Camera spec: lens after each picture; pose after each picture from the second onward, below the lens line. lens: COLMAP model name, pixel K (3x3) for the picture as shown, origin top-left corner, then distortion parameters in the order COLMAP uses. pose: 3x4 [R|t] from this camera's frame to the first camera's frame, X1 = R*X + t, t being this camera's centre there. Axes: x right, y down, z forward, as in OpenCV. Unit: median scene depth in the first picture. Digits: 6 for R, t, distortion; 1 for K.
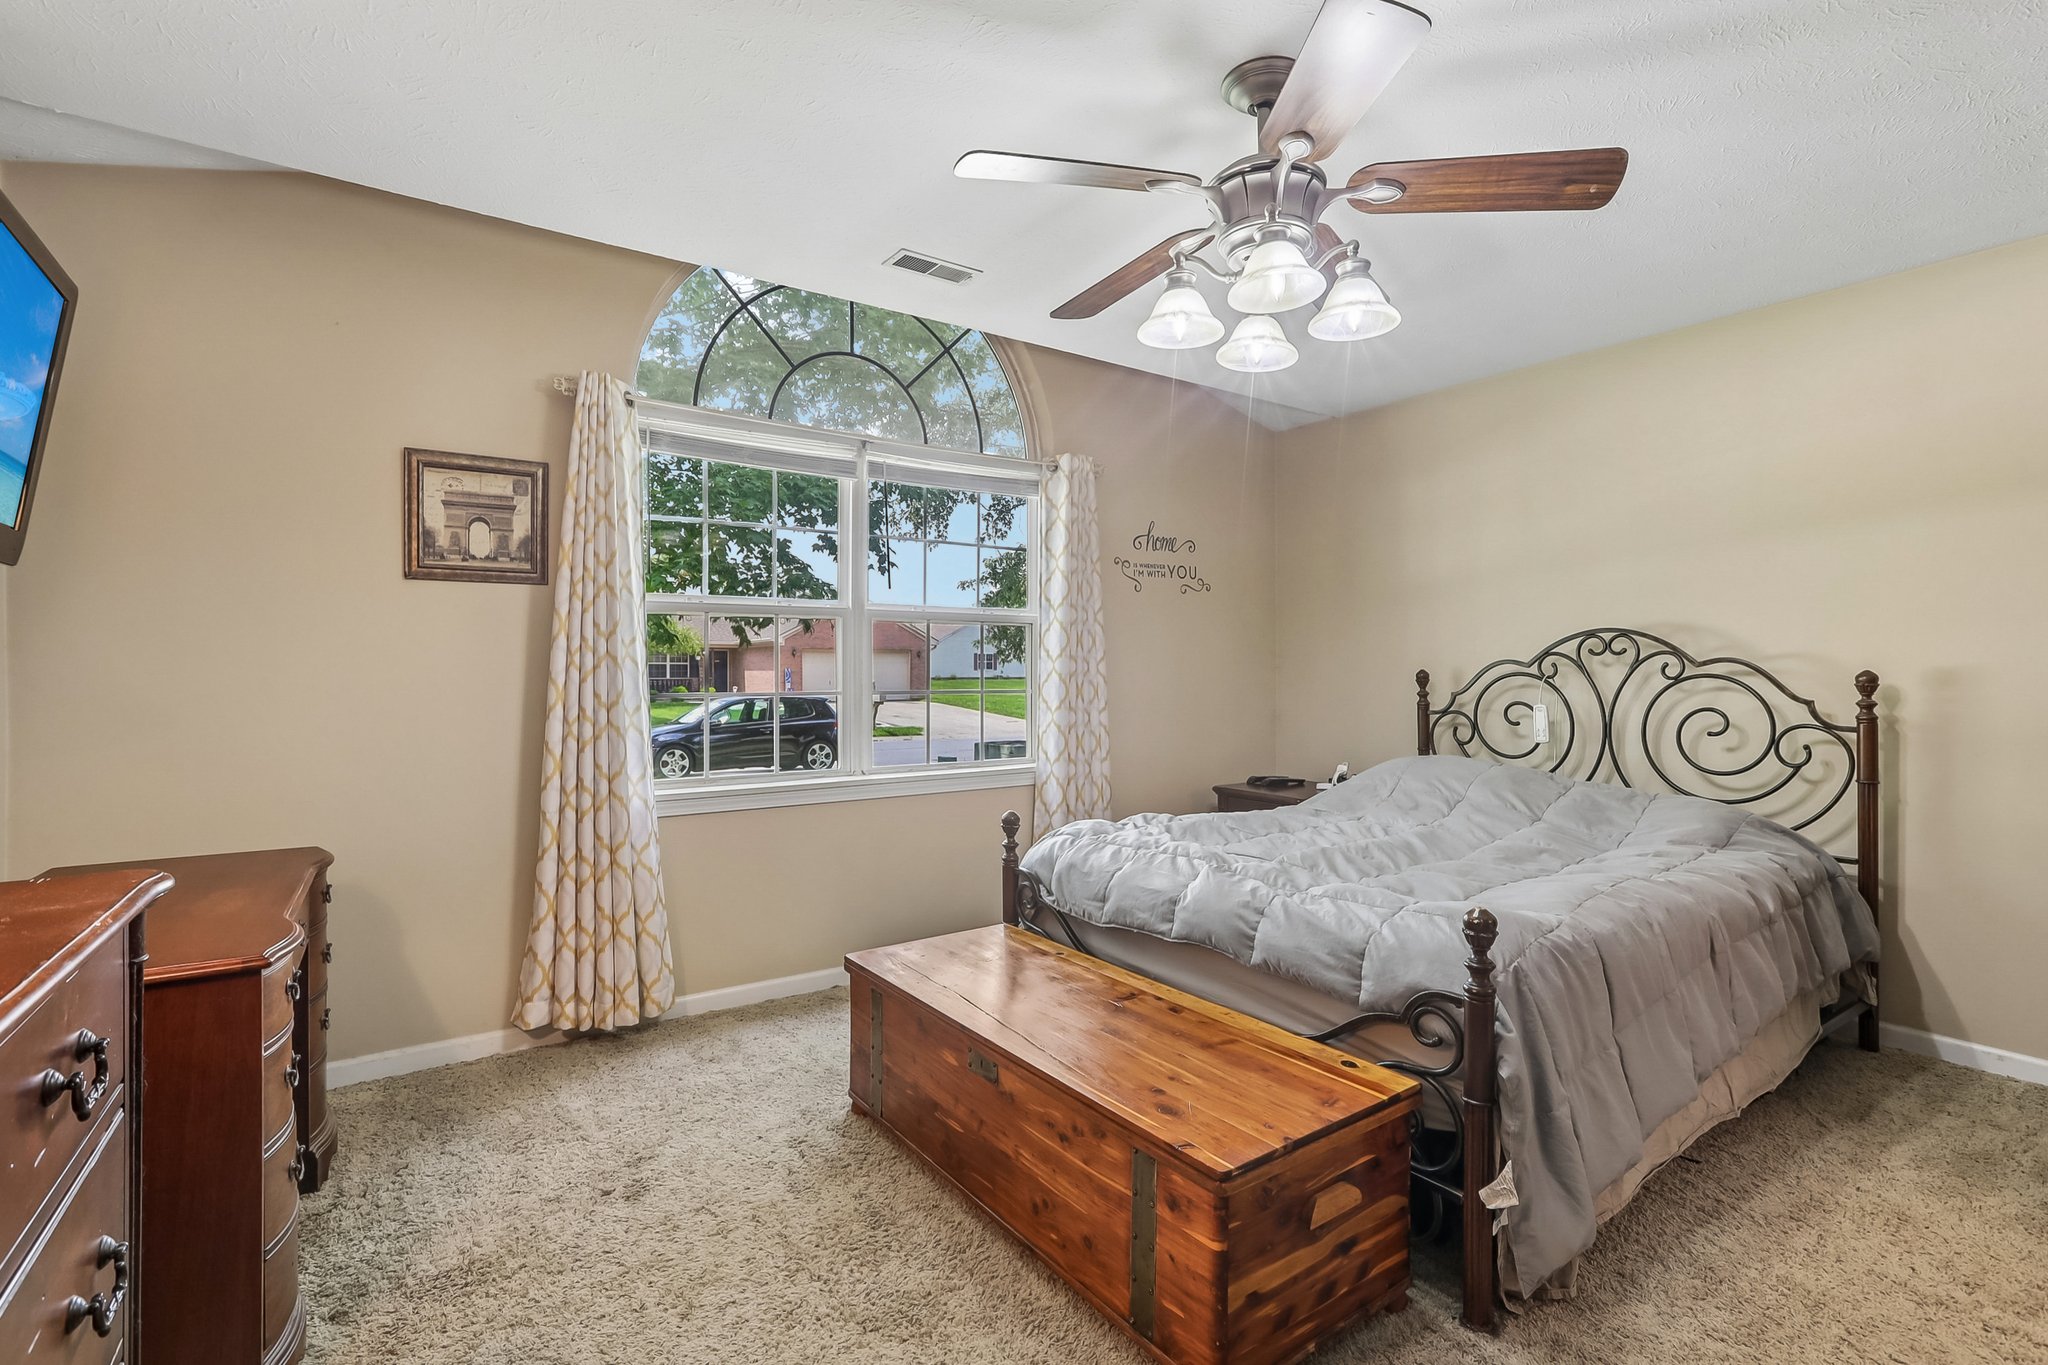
lens RADIAL K [[941.6, 0, 1032.8], [0, 941.6, 674.9], [0, 0, 1]] dist [-0.025635, 0.006476]
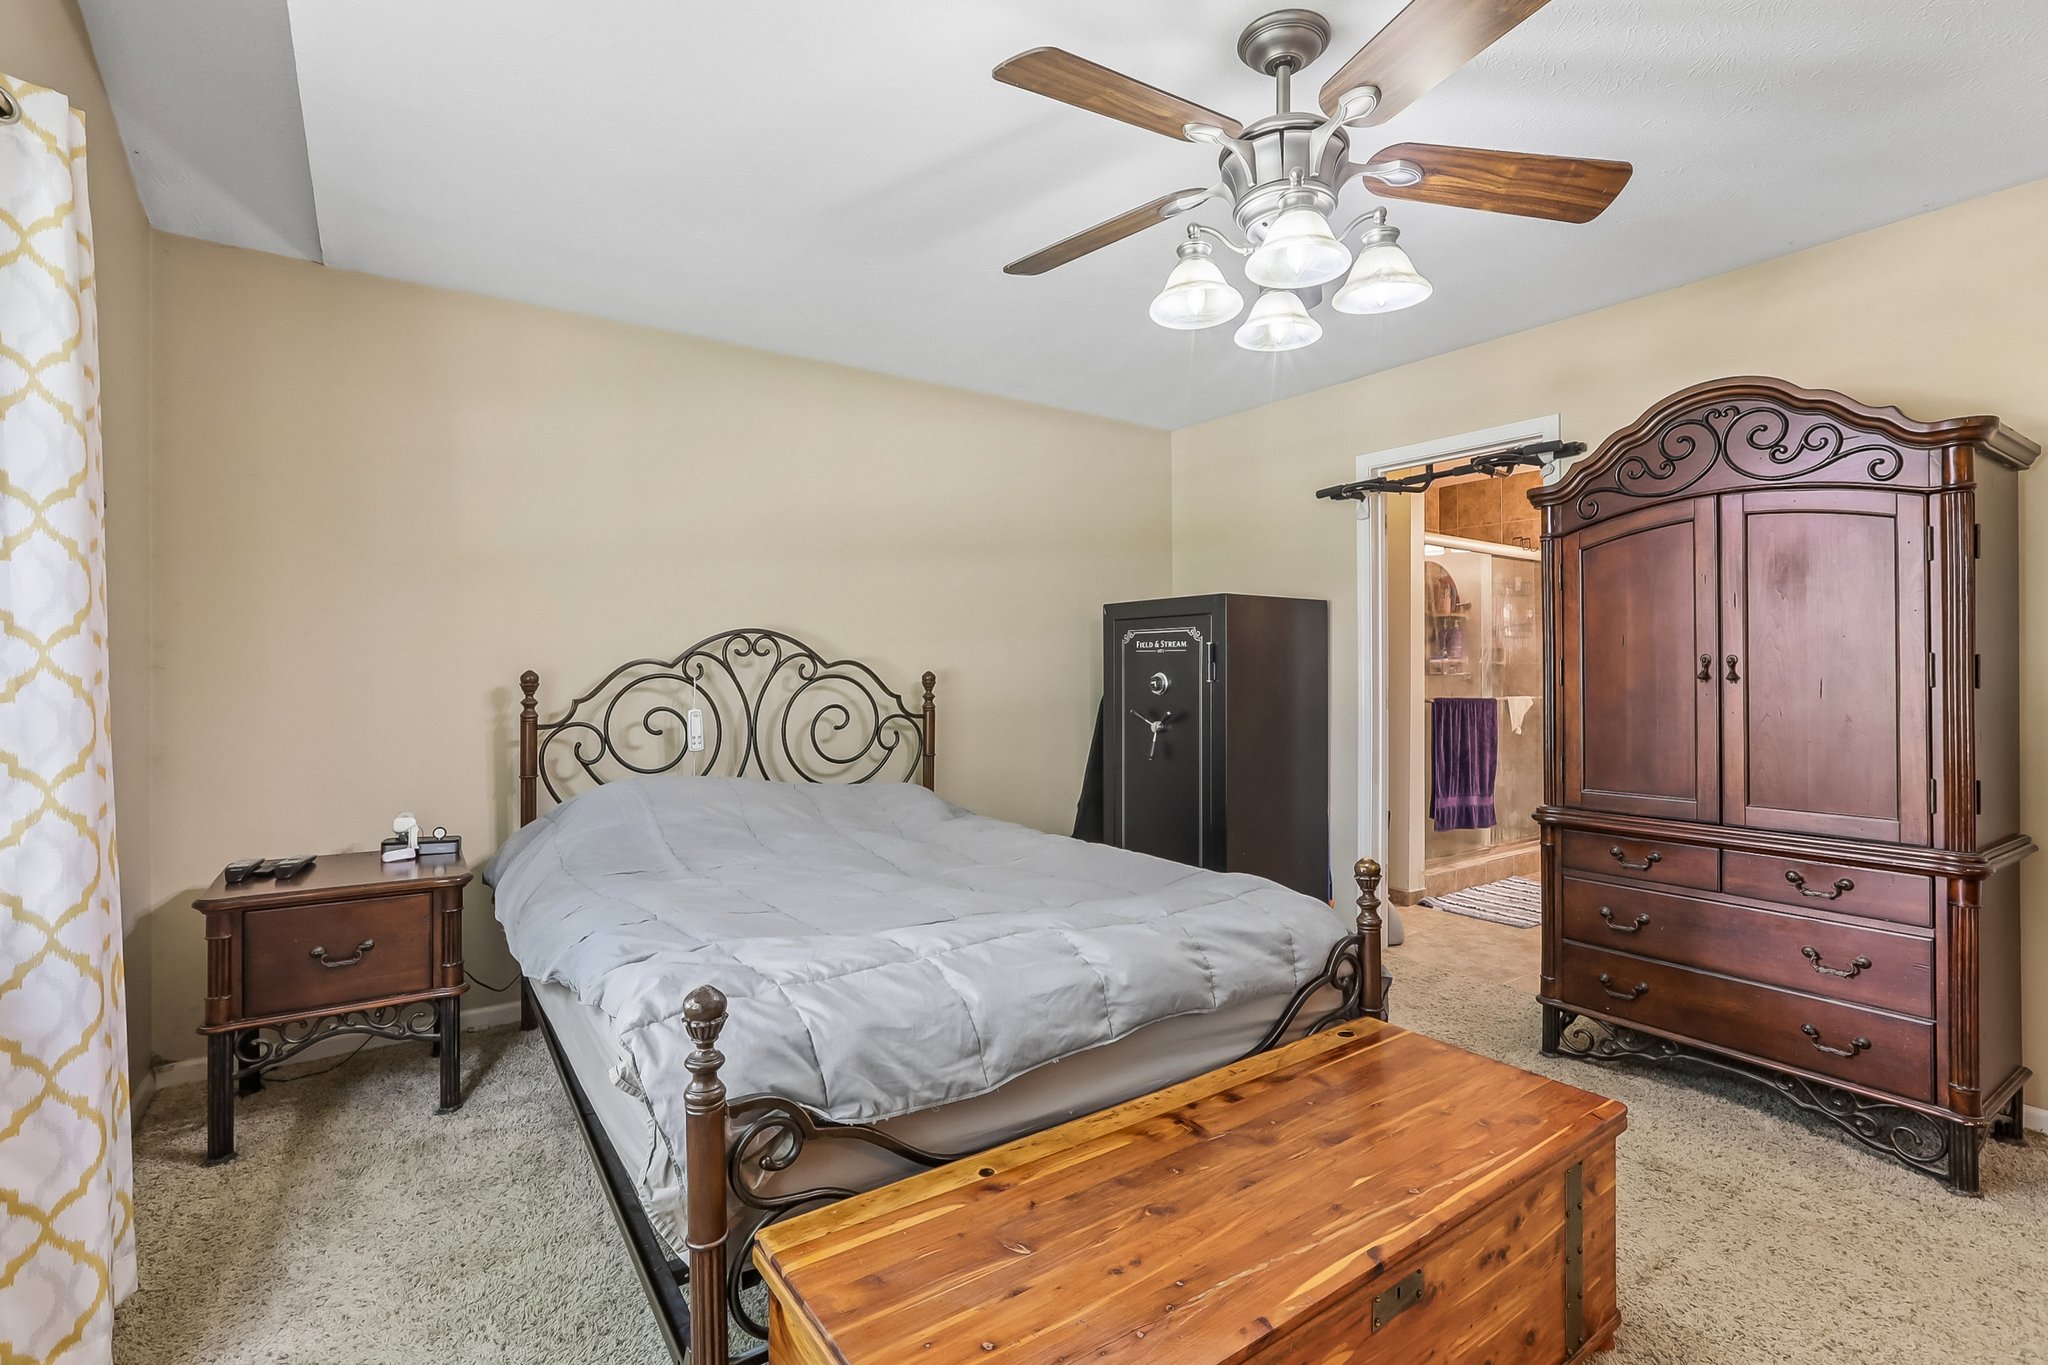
lens RADIAL K [[941.6, 0, 1036.2], [0, 941.6, 672.1], [0, 0, 1]] dist [-0.025635, 0.006476]
pose [[0.001339, -0.000085, 0.999999, -0.384327], [0.004940, 0.999988, 0.000079, -0.002794], [-0.999987, 0.004940, 0.001339, 0.697334]]
